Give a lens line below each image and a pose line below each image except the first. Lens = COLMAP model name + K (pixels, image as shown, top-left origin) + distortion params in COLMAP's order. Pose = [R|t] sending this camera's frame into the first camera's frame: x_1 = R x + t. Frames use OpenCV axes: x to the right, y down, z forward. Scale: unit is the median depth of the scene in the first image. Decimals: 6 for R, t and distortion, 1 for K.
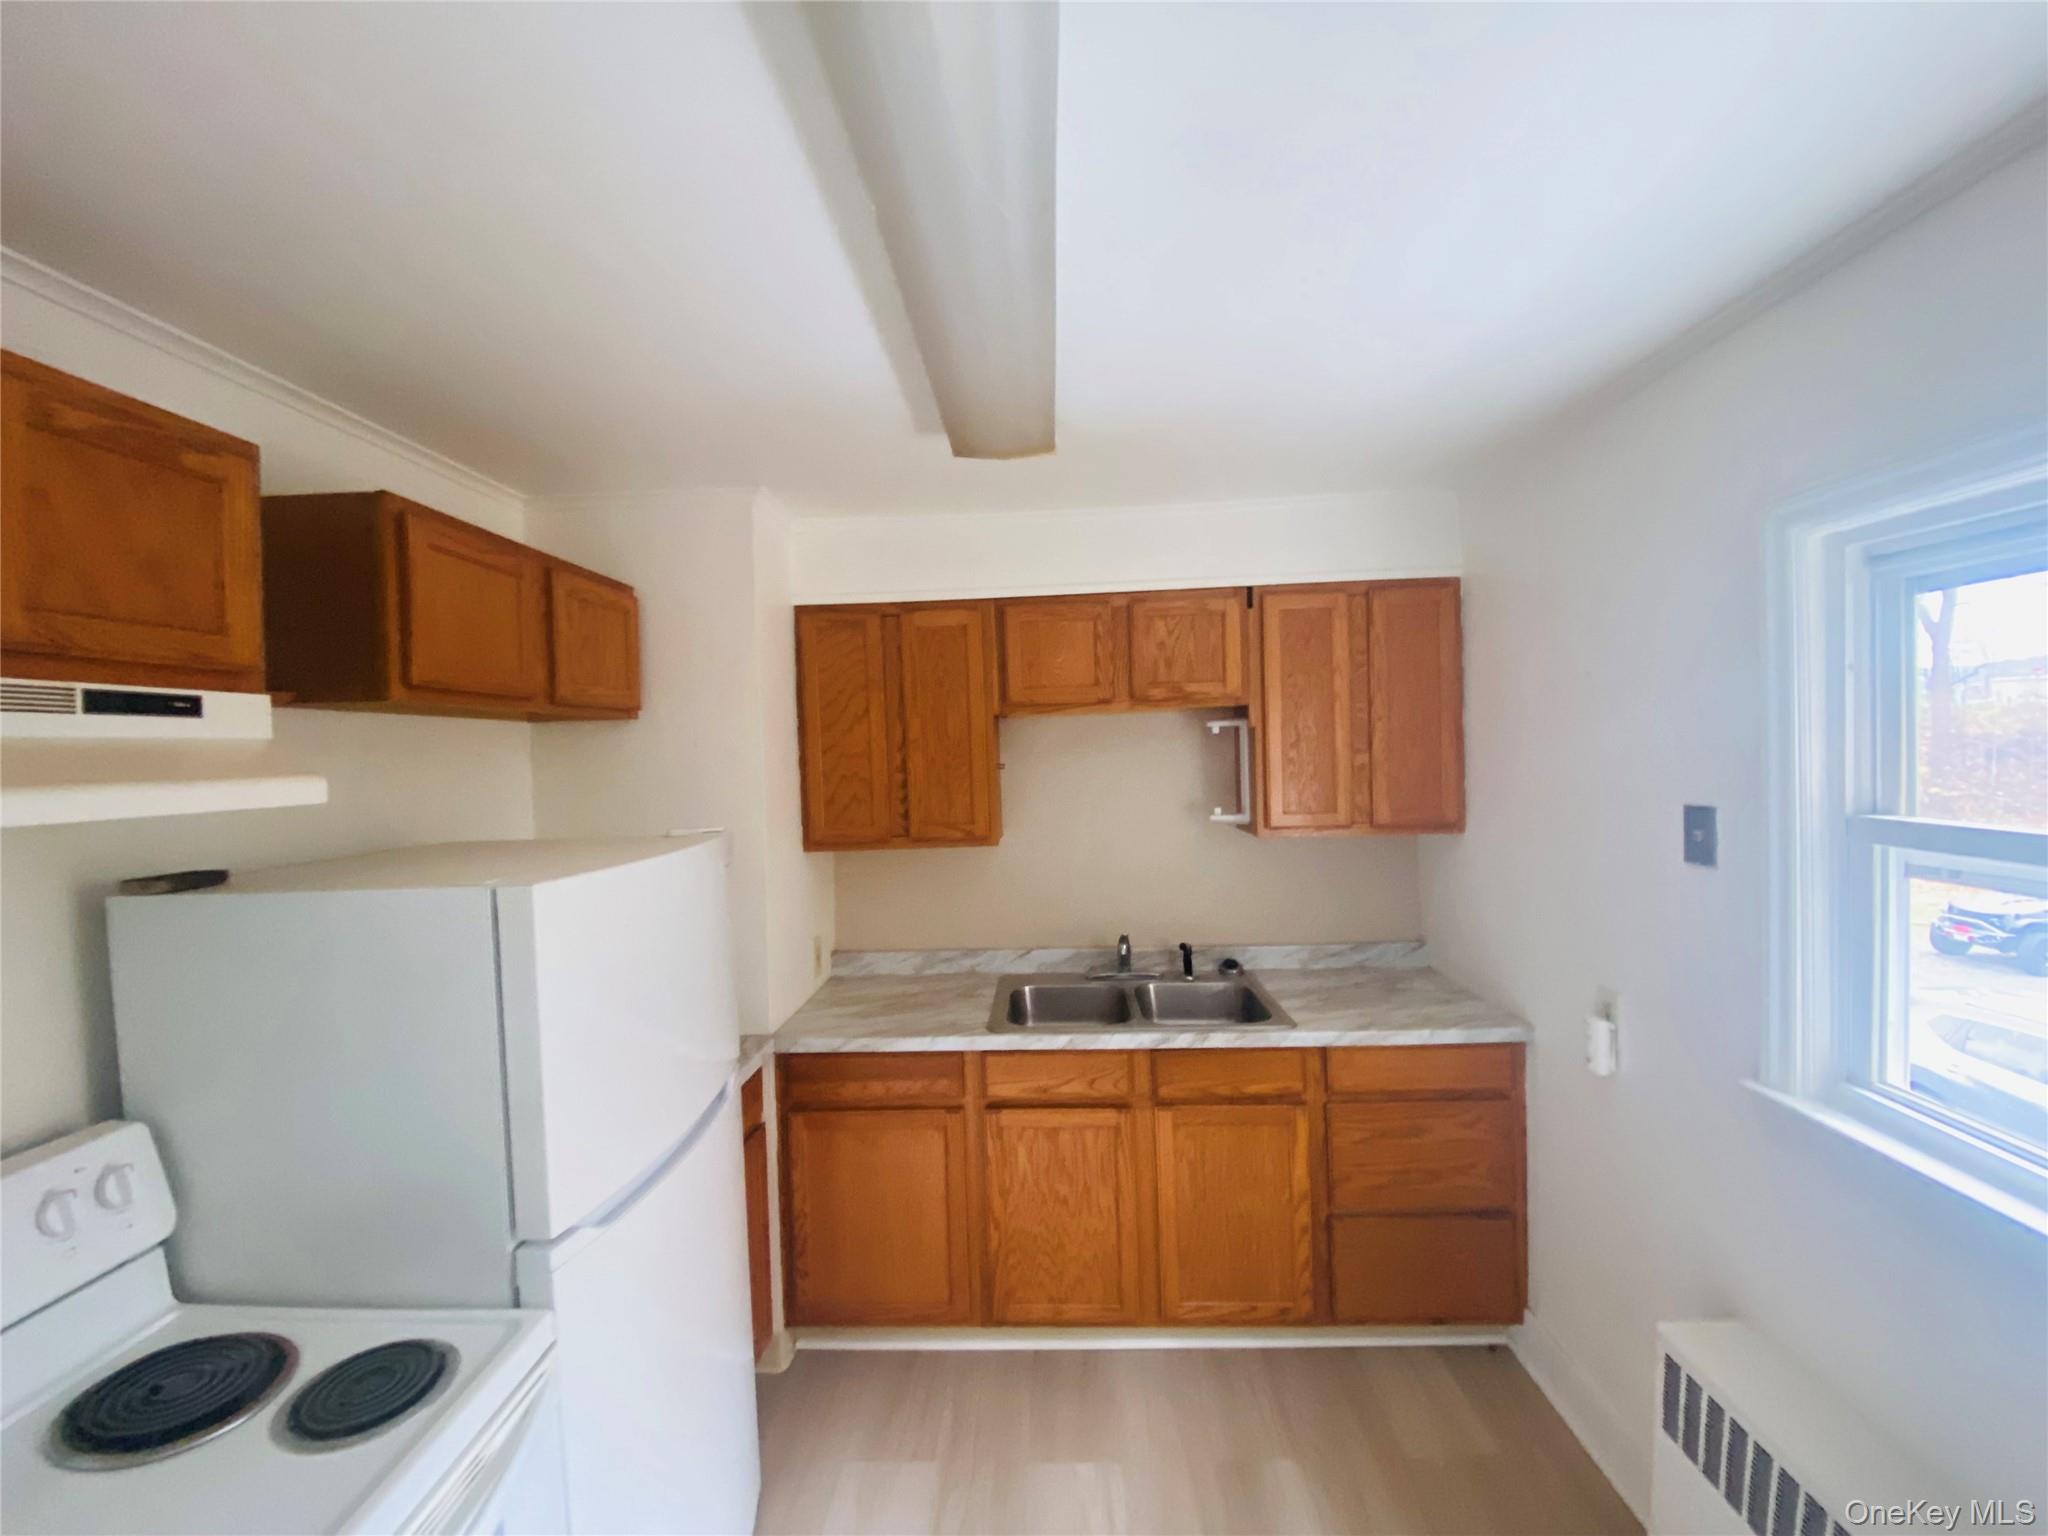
lens RADIAL K [[813.2, 0, 1024.0], [0, 813.2, 768.0], [0, 0, 1]] dist [0.026441, -0.024117]
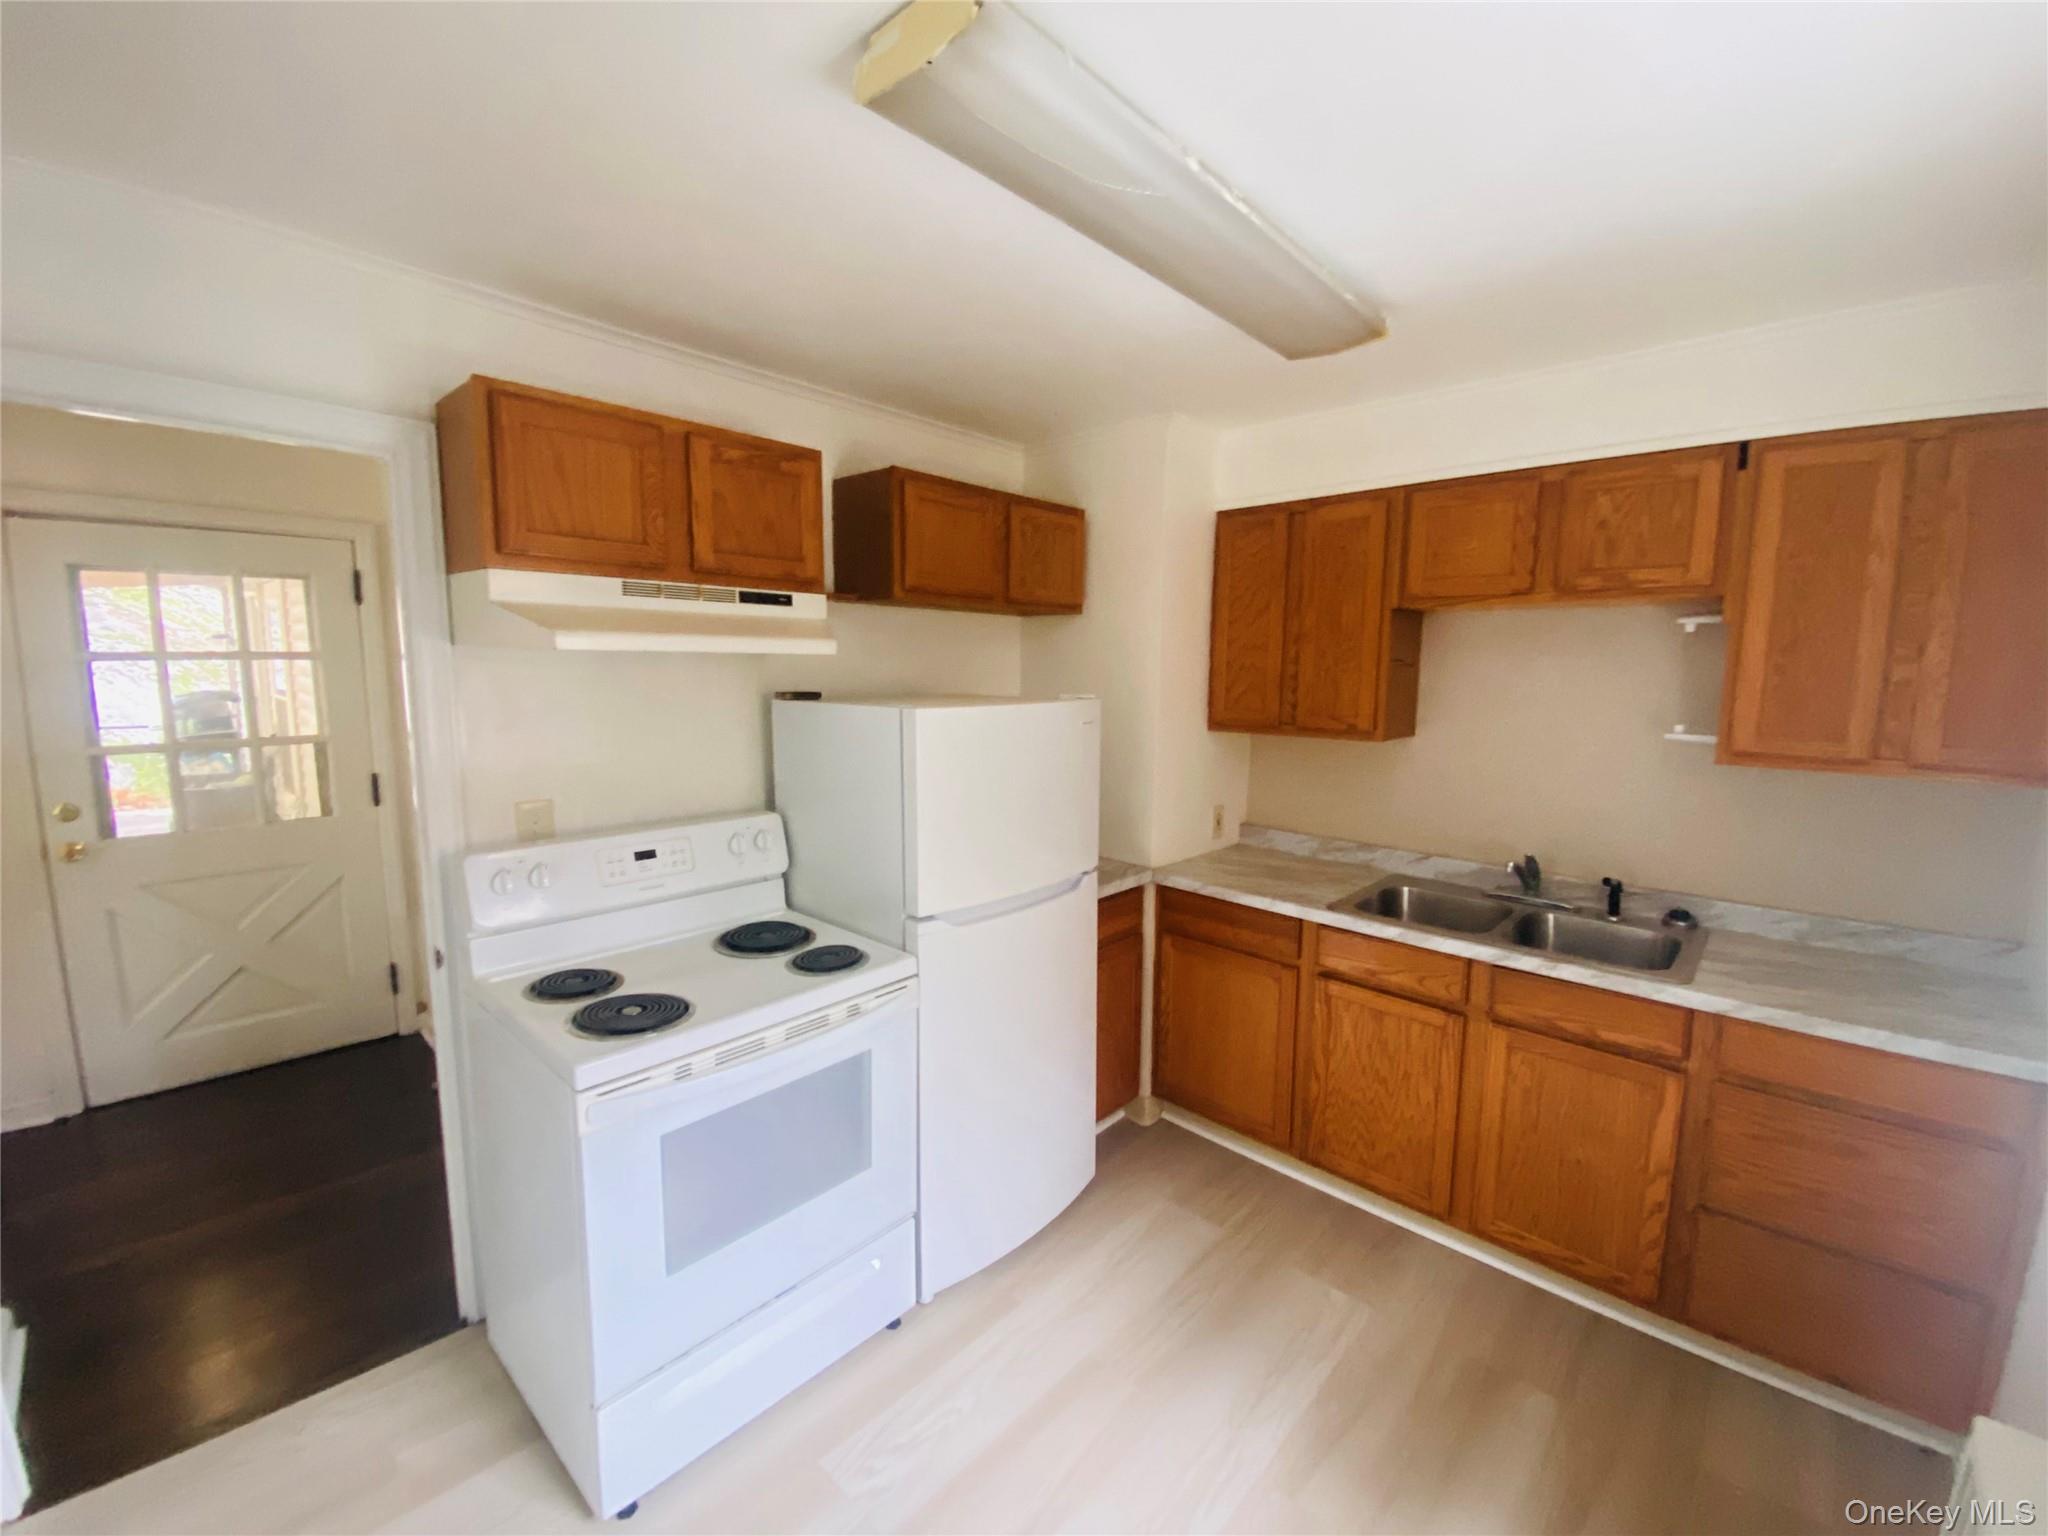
lens RADIAL K [[813.2, 0, 1024.0], [0, 813.2, 768.0], [0, 0, 1]] dist [0.026441, -0.024117]
pose [[0.760369, 0.122534, -0.637828, 0.318015], [-0.046764, 0.989822, 0.134408, 0.014884], [0.647806, -0.072372, 0.758360, -0.061995]]
